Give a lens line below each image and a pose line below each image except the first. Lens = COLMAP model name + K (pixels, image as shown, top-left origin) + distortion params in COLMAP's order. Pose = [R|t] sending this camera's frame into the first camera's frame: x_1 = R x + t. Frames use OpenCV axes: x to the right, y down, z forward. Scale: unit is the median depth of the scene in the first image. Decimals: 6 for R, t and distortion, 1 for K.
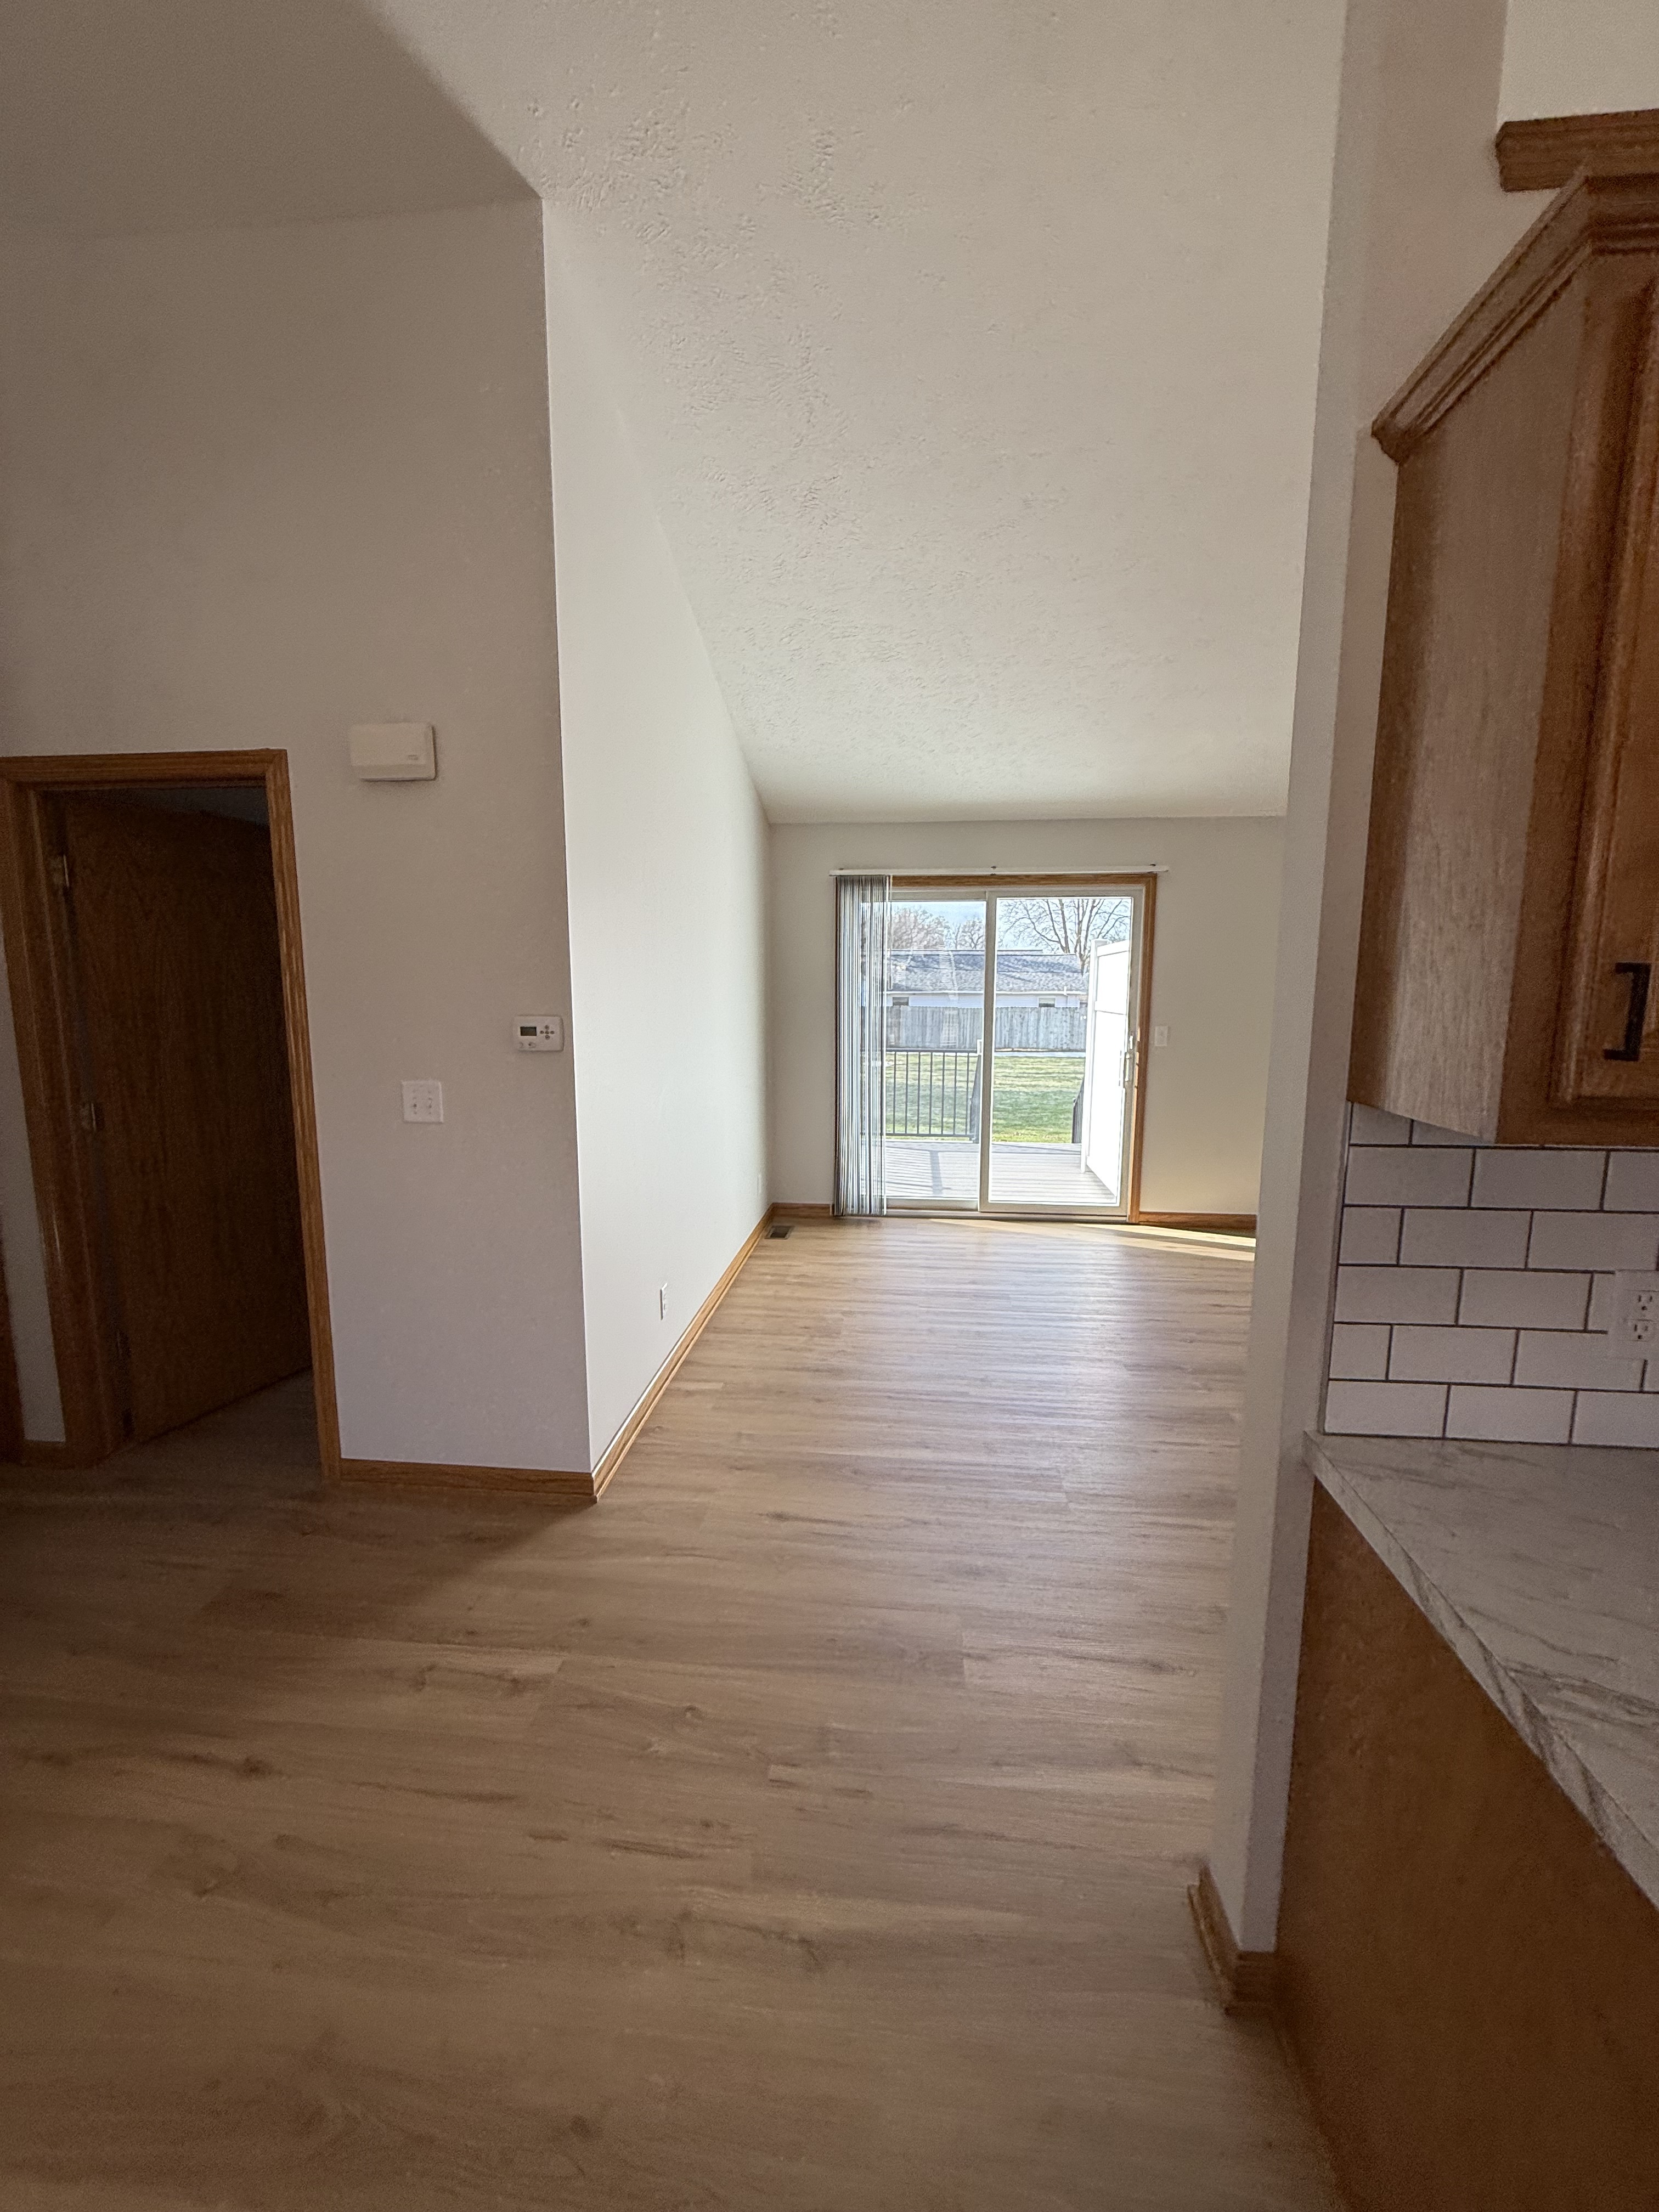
lens RADIAL K [[884.6, 0, 839.0], [0, 884.6, 1102.7], [0, 0, 1]] dist [0.003402, 0.000128]
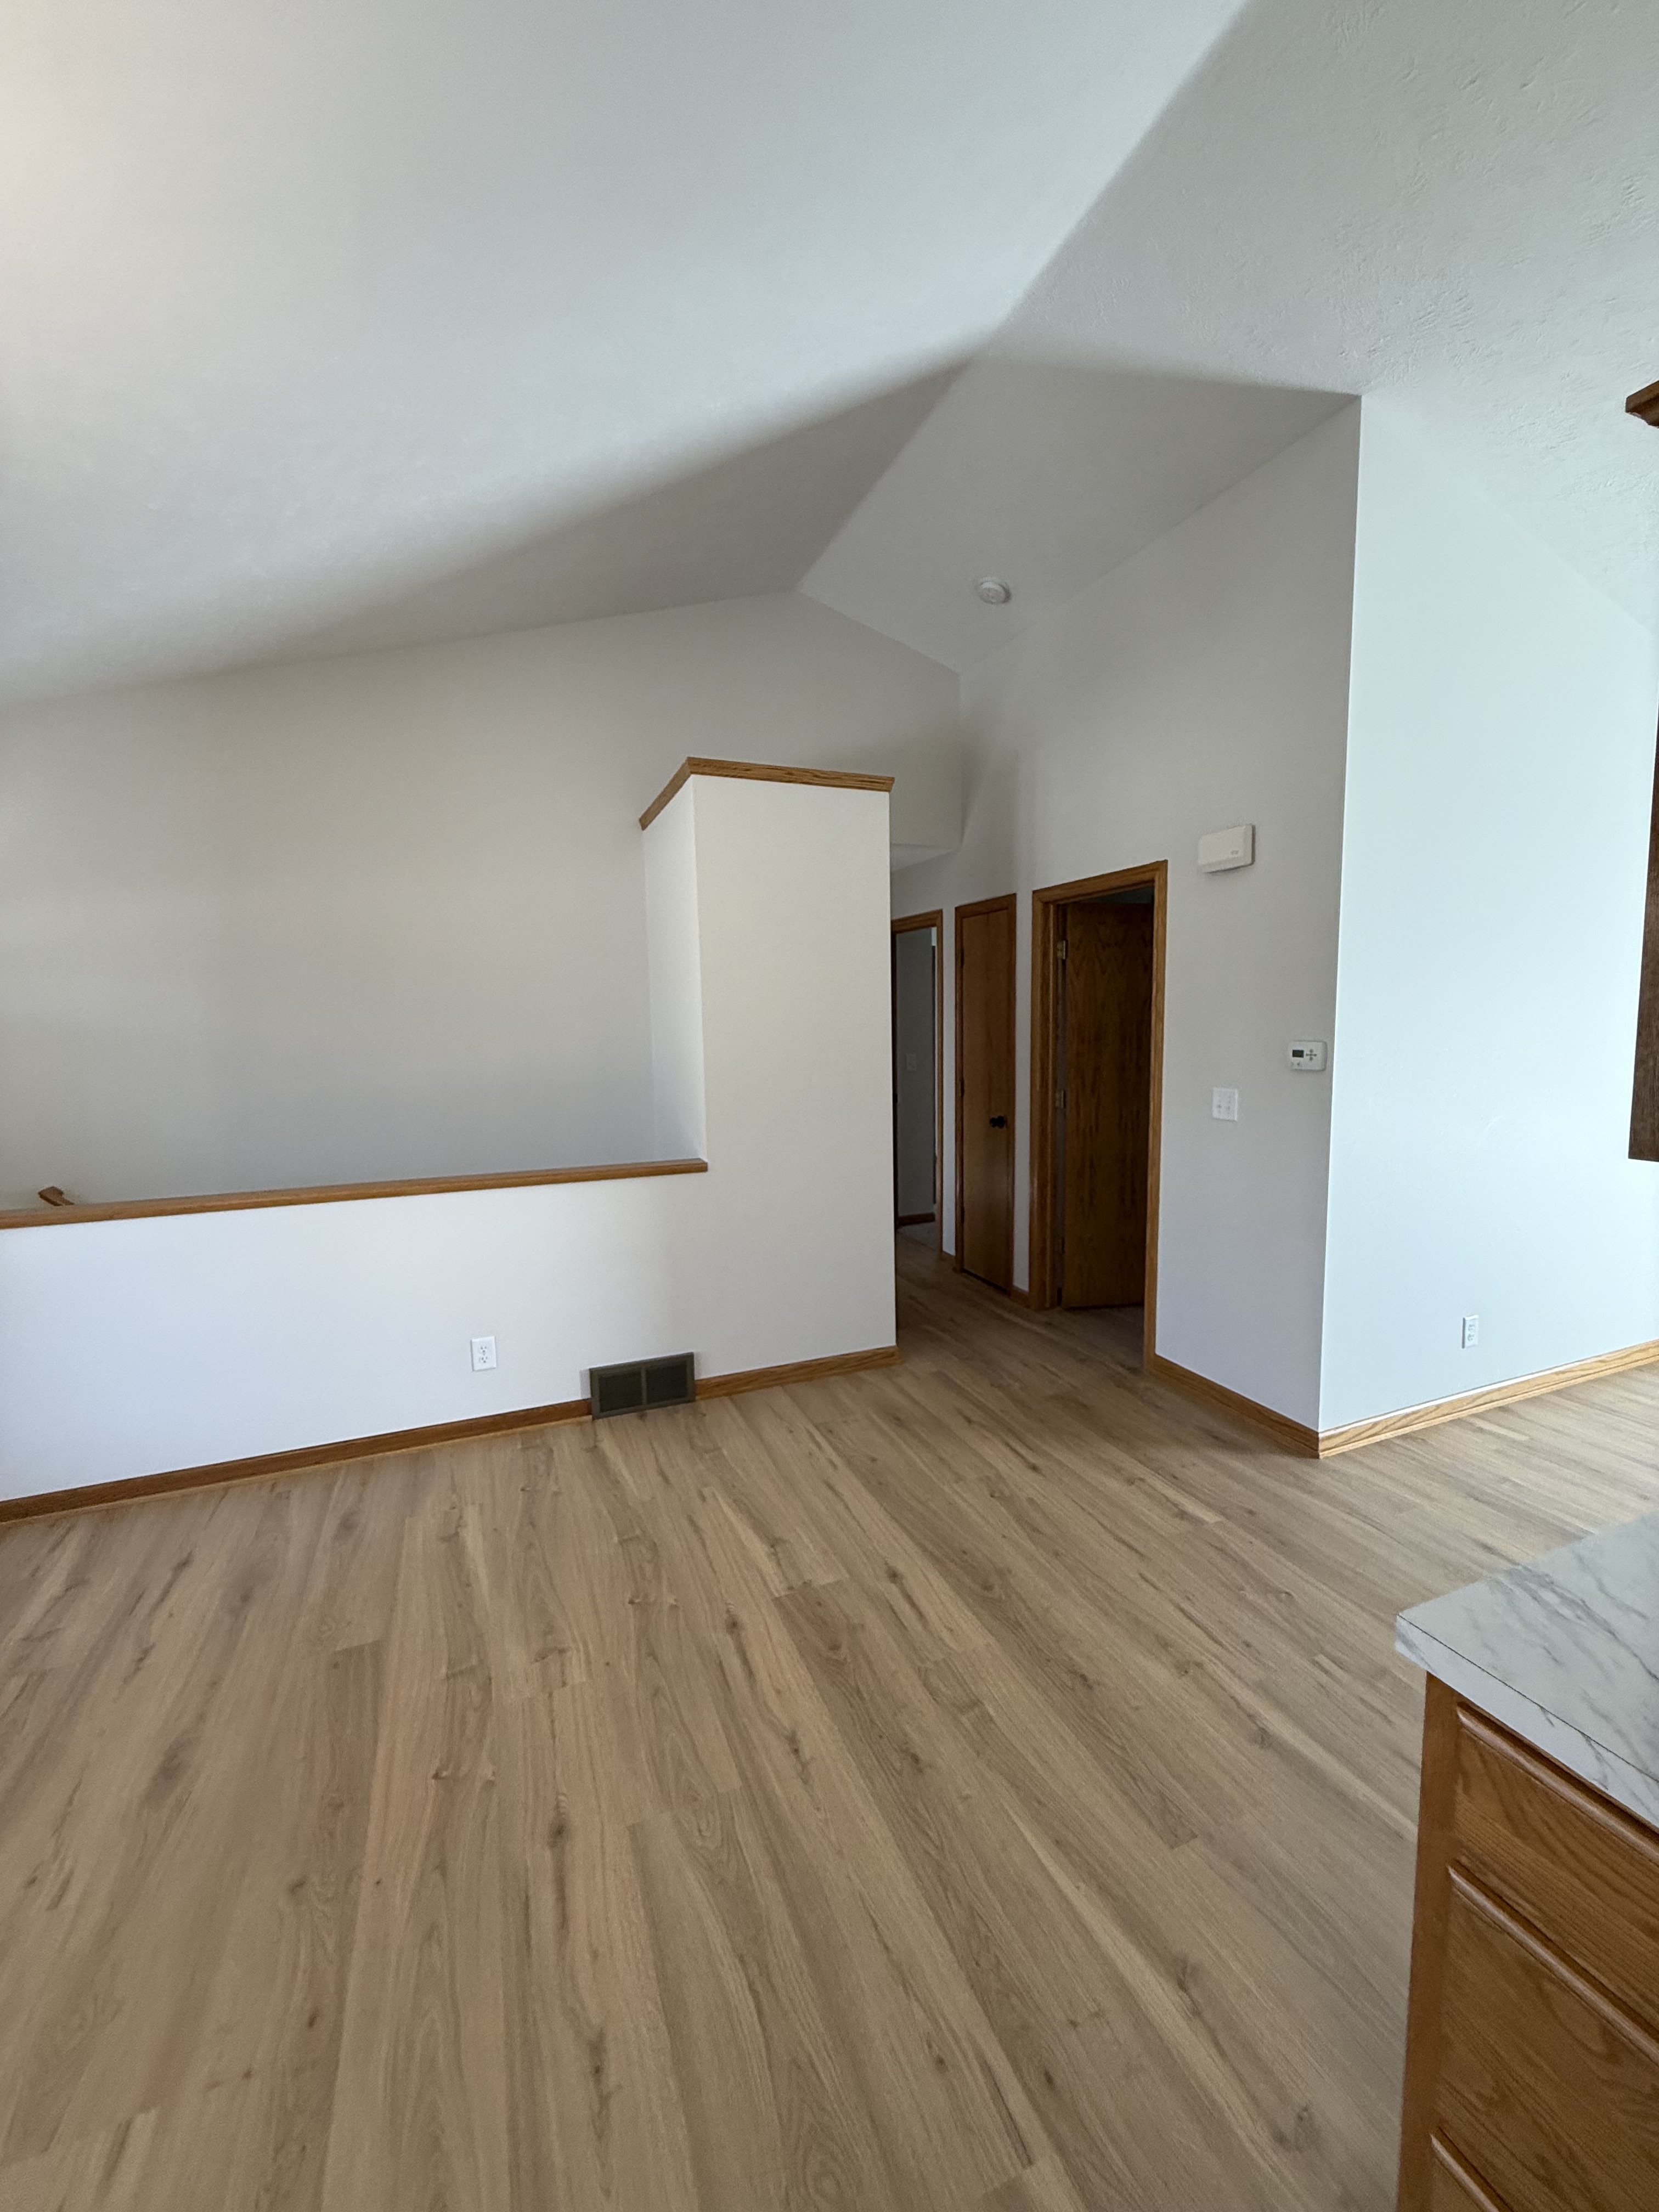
lens RADIAL K [[884.6, 0, 828.1], [0, 884.6, 1102.0], [0, 0, 1]] dist [0.003402, 0.000128]
pose [[0.468884, 0.078098, -0.879800, 0.447857], [-0.103999, 0.994036, 0.032813, 0.014921], [0.877115, 0.076113, 0.474210, -0.168951]]
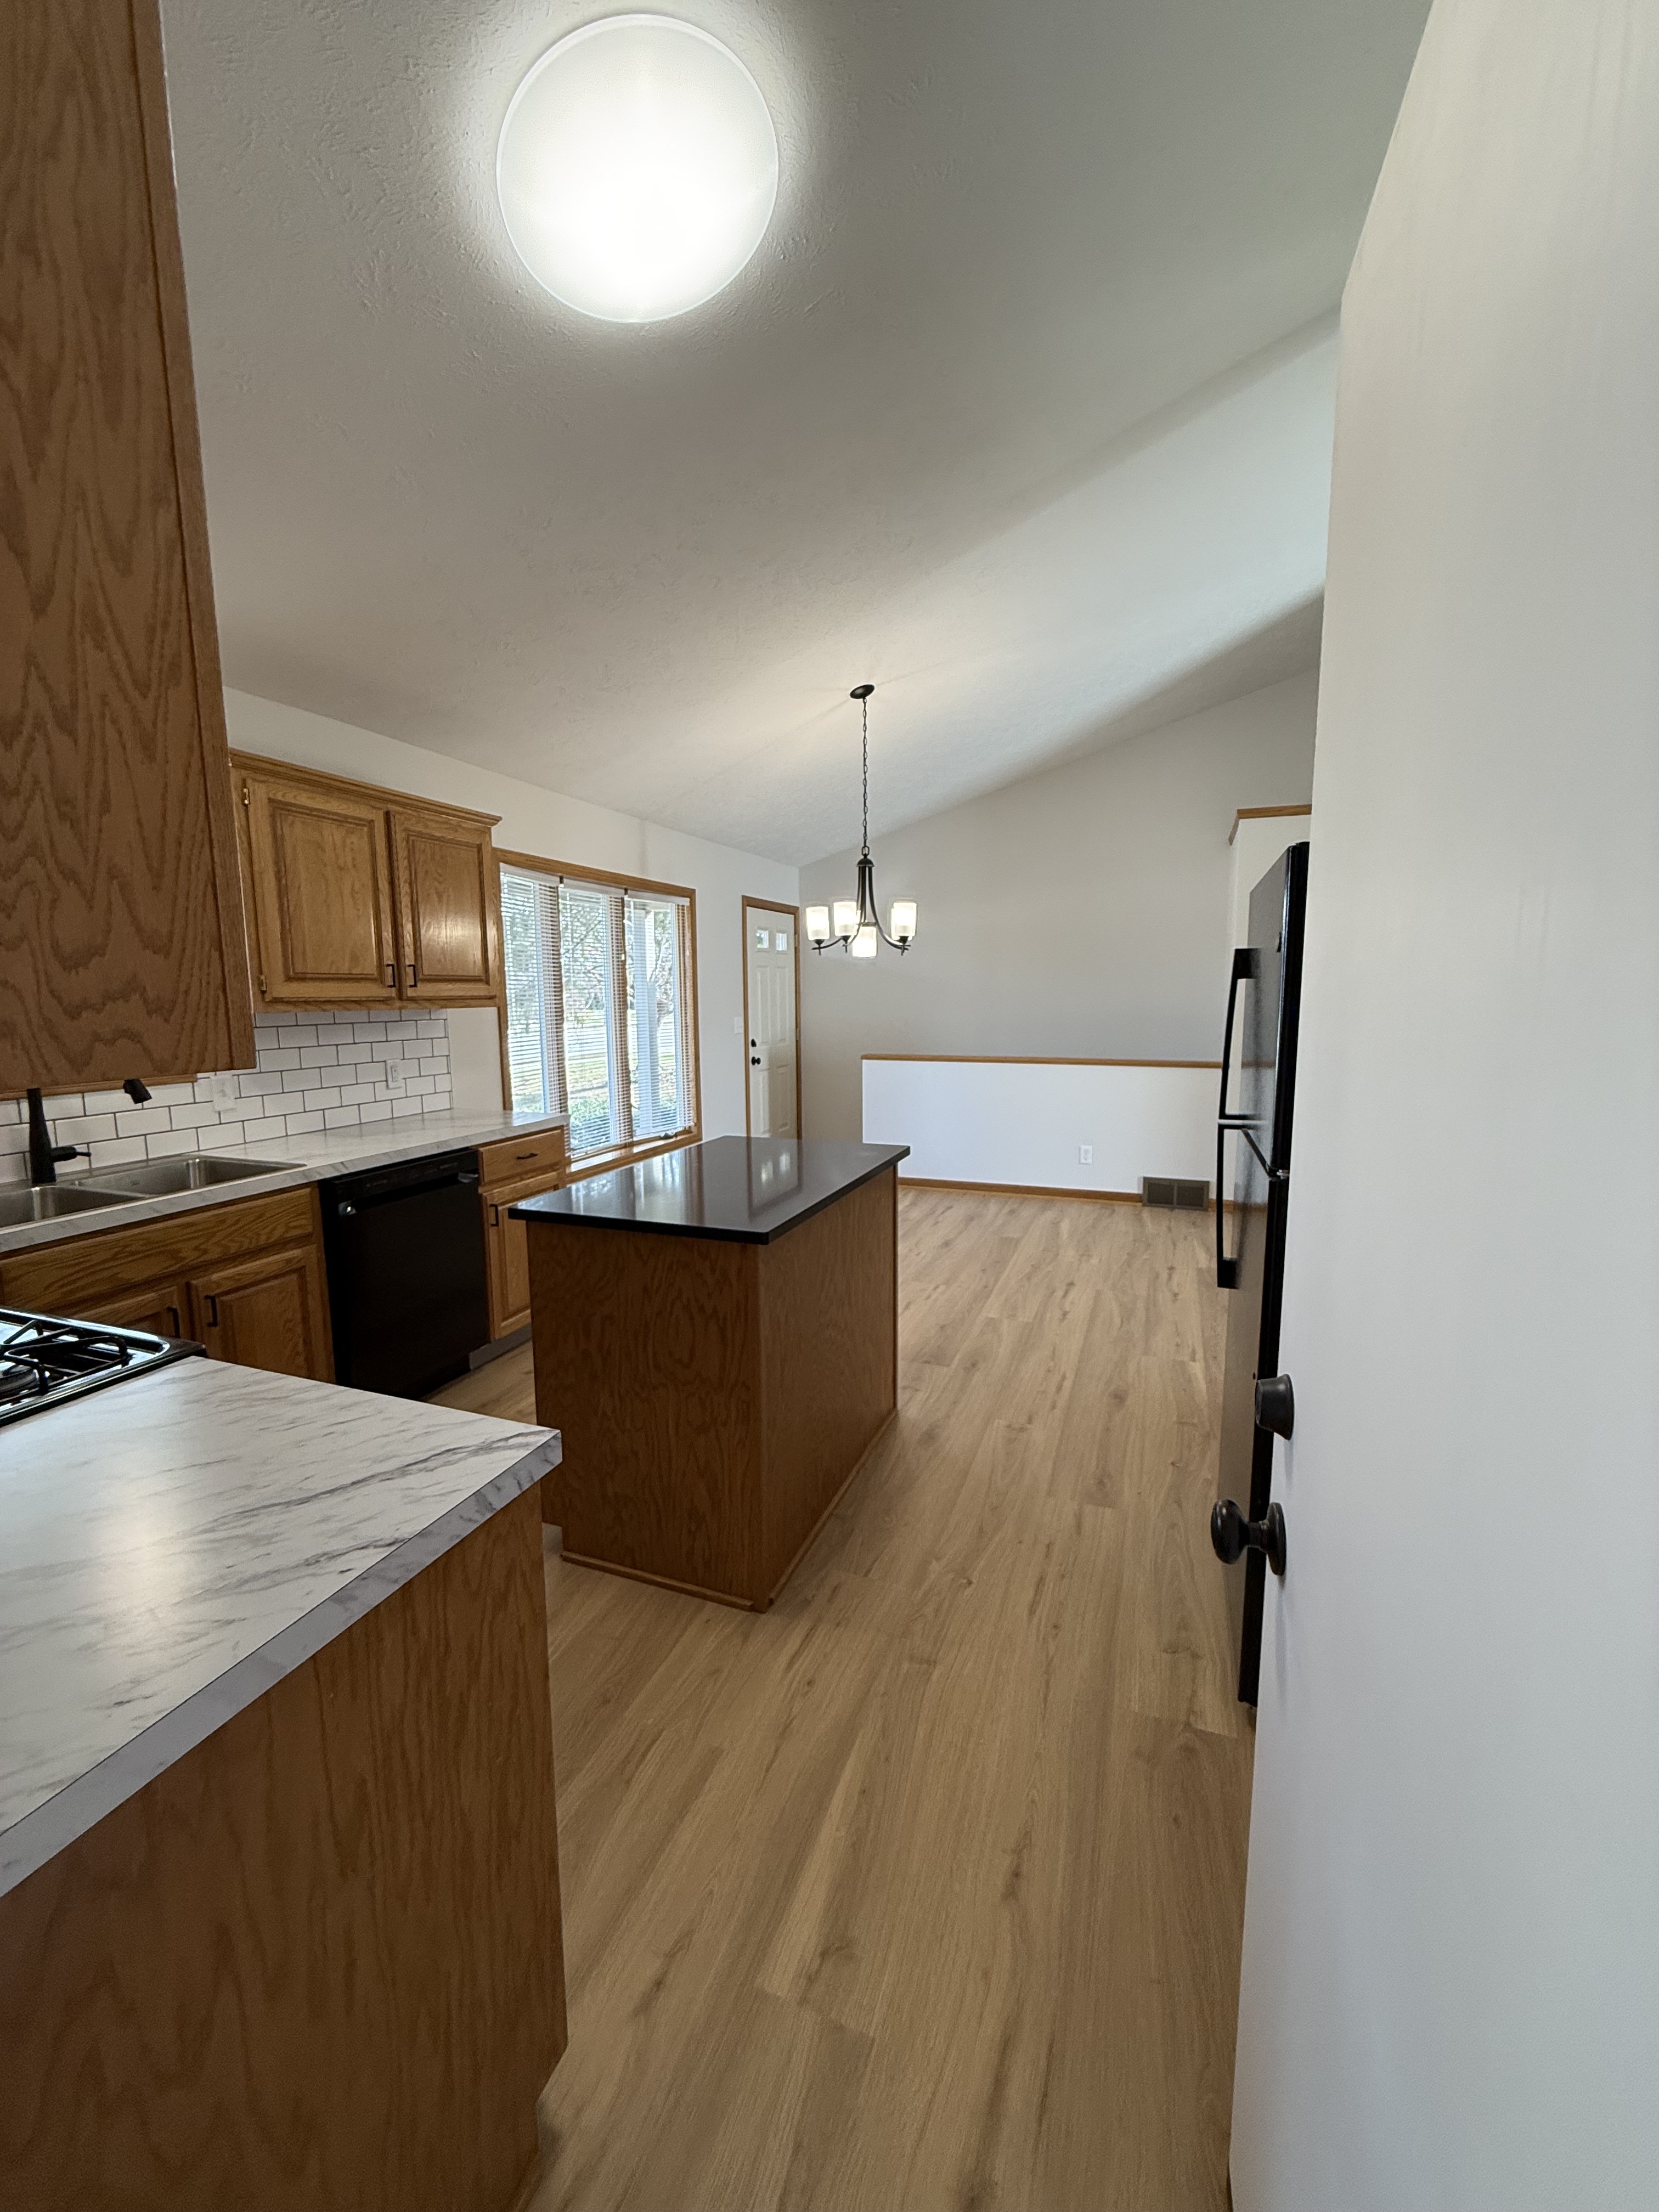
lens RADIAL K [[884.6, 0, 832.0], [0, 884.6, 1088.3], [0, 0, 1]] dist [0.003402, 0.000128]
pose [[-0.259502, 0.106928, -0.959805, 1.592531], [-0.128258, 0.981232, 0.143993, 0.043592], [0.957188, 0.160469, -0.240918, -0.074173]]
